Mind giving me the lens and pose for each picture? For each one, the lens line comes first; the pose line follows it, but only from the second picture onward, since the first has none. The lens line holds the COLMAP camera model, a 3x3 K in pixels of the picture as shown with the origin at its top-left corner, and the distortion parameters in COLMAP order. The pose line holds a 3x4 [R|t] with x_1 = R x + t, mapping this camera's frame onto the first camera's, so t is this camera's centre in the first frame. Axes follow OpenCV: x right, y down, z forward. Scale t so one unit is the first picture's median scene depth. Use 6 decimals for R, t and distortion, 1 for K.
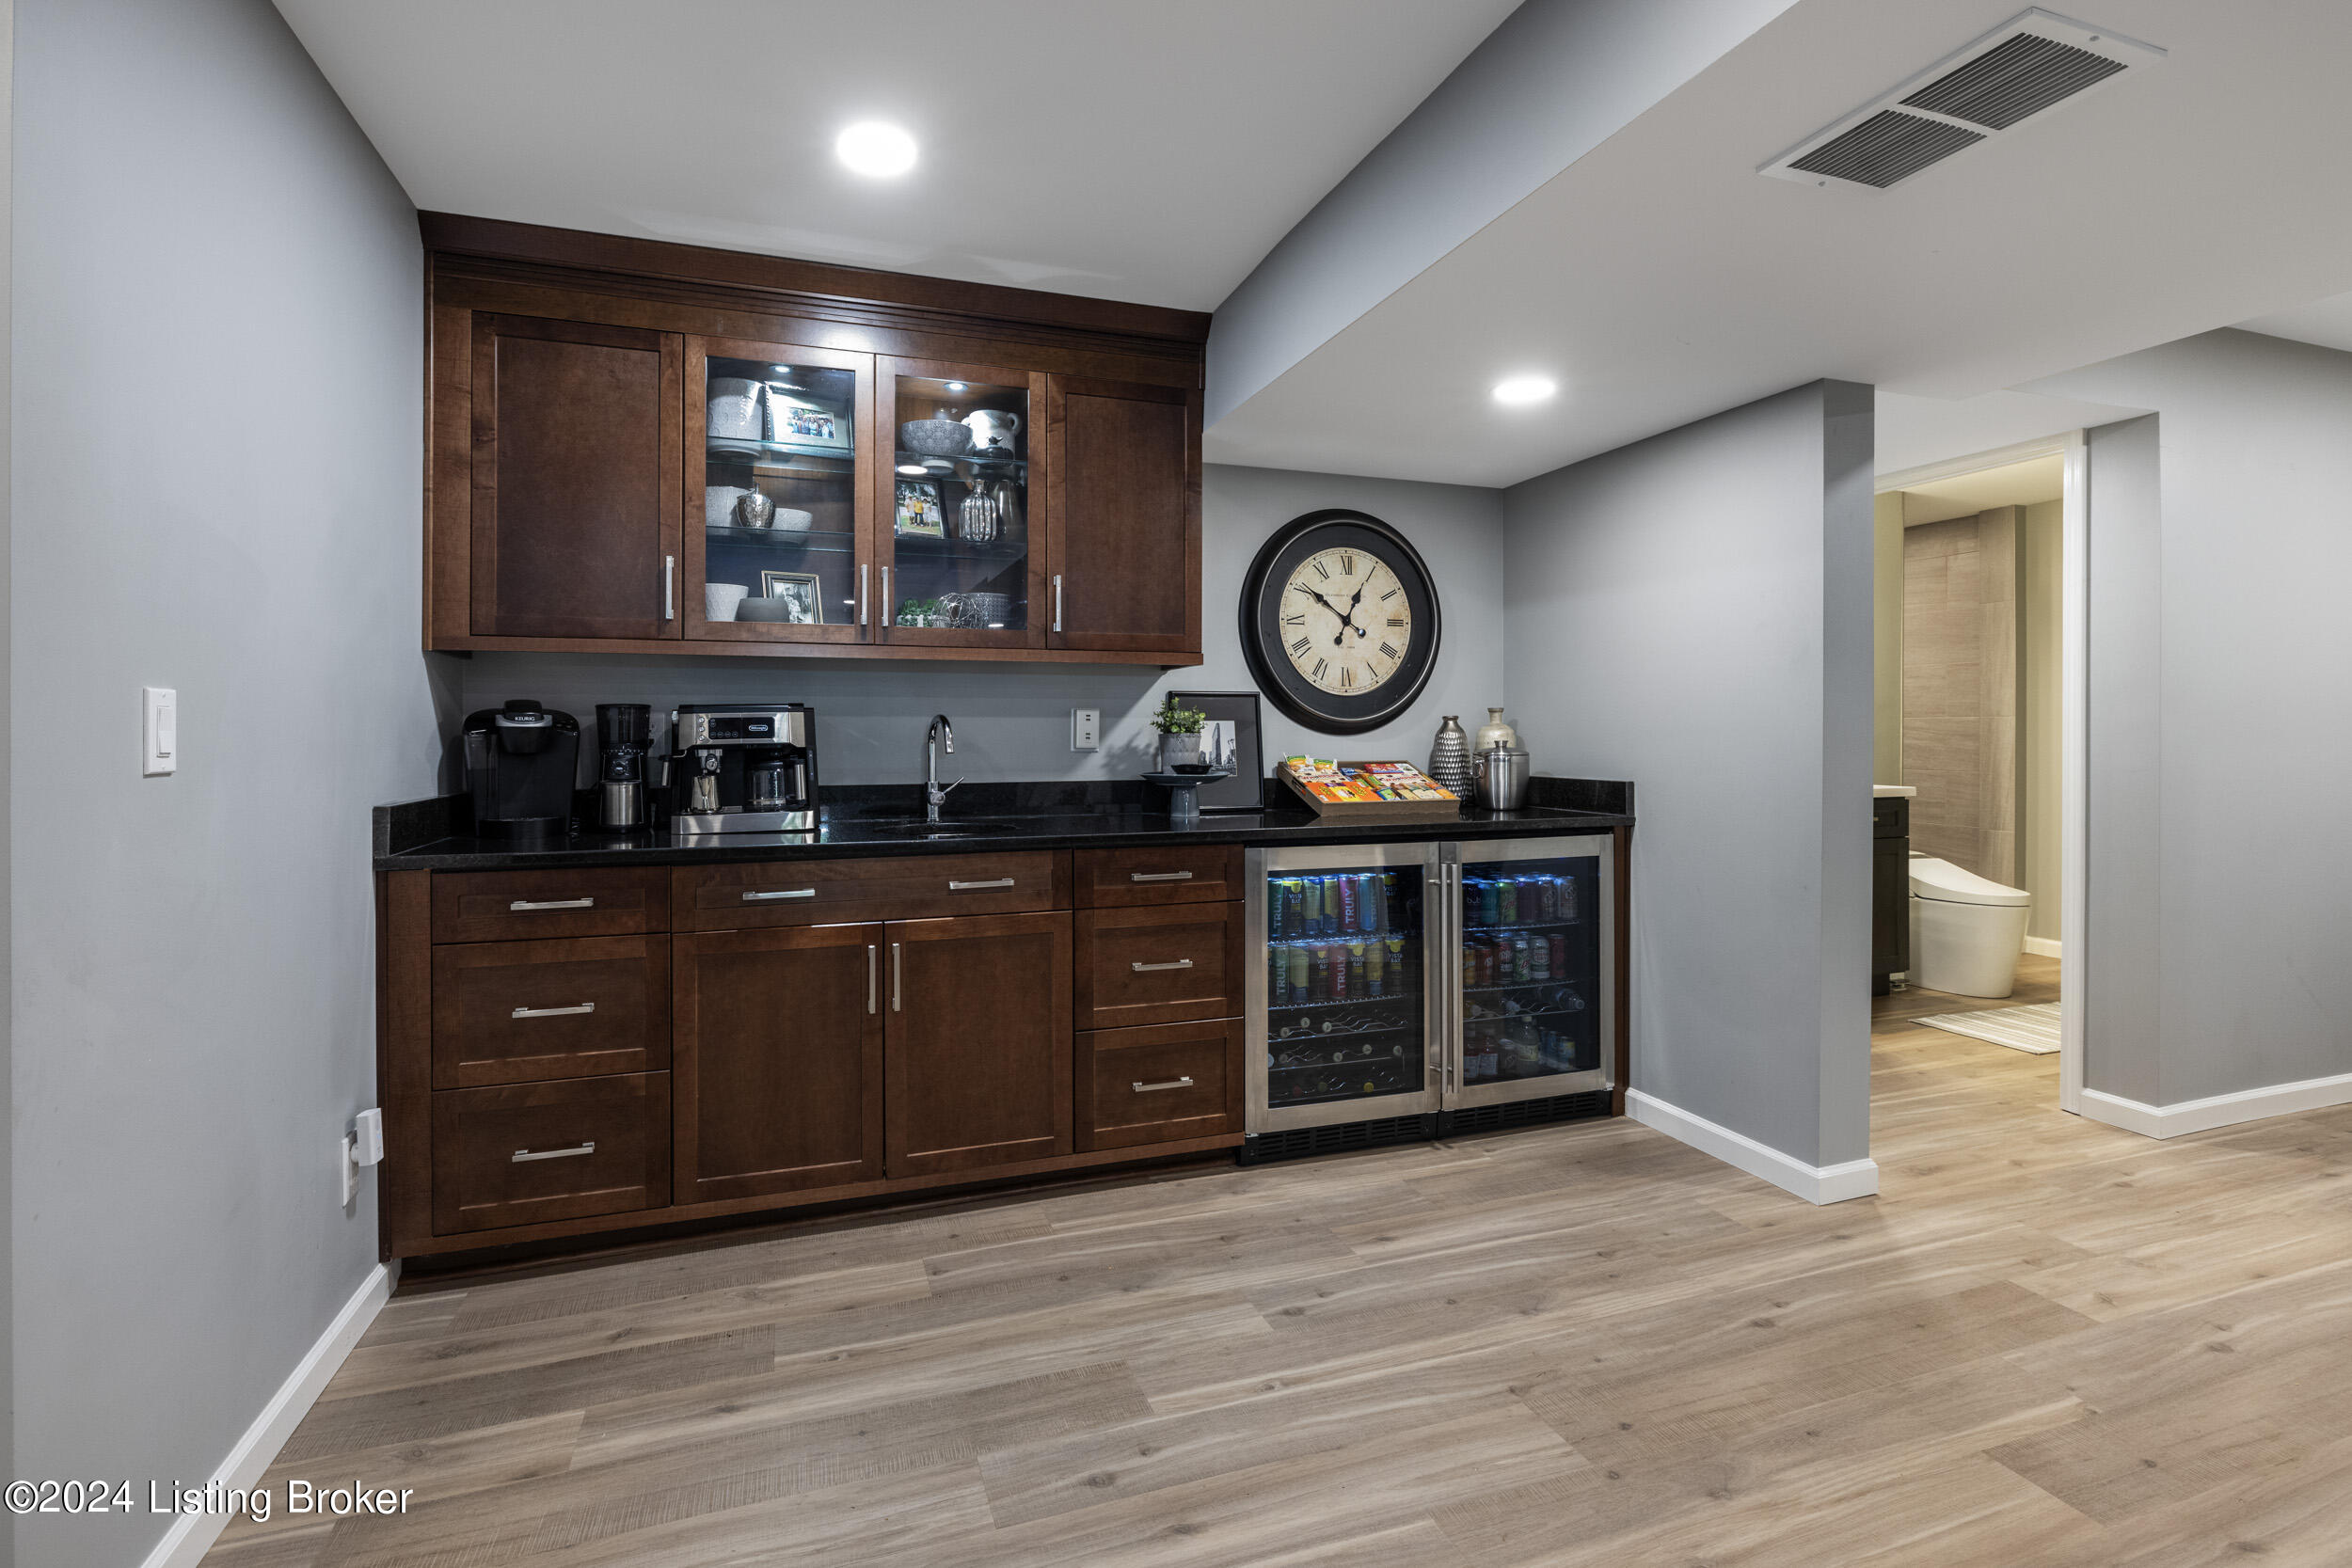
lens RADIAL K [[1115.8, 0, 1183.7], [0, 1115.8, 798.1], [0, 0, 1]] dist [-0.001312, -0.000193]
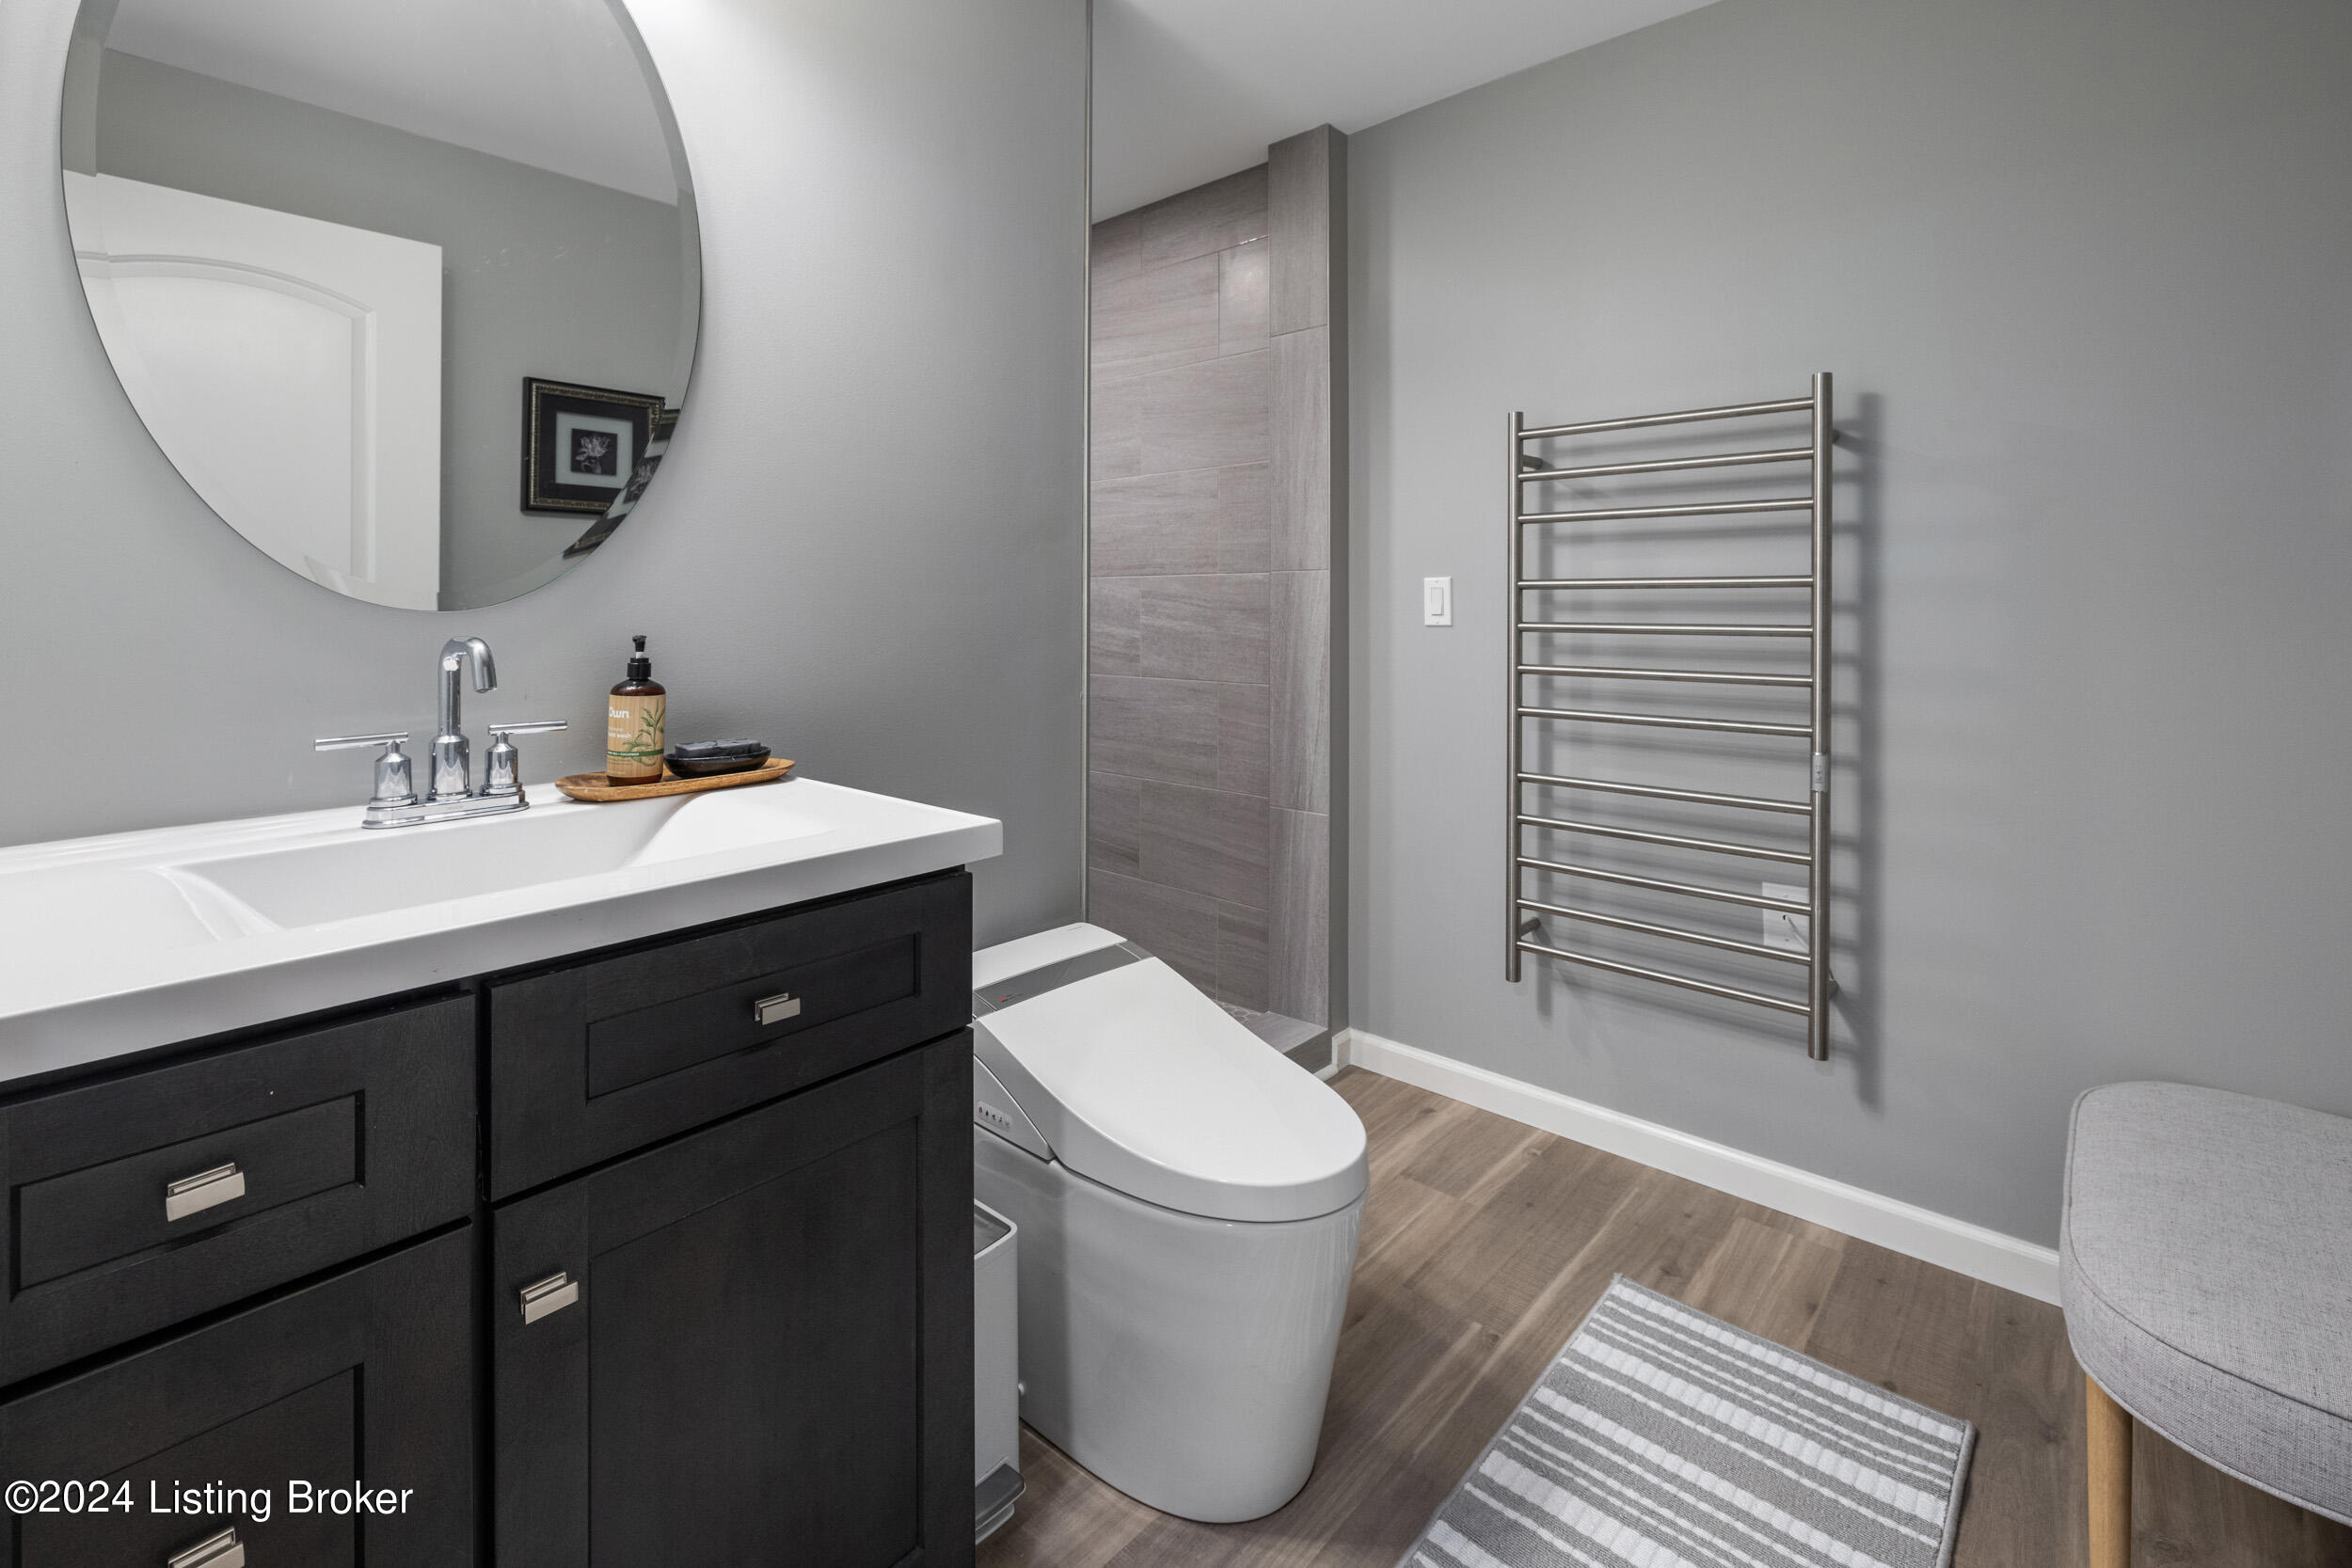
lens RADIAL K [[1019.6, 0, 1176.0], [0, 1019.6, 784.0], [0, 0, 1]] dist [-0.000071, 0.000015]
pose [[0.881133, -0.071105, 0.467492, 0.517104], [0.020407, 0.993427, 0.112636, -0.035521], [-0.472428, -0.089707, 0.876792, 0.693477]]
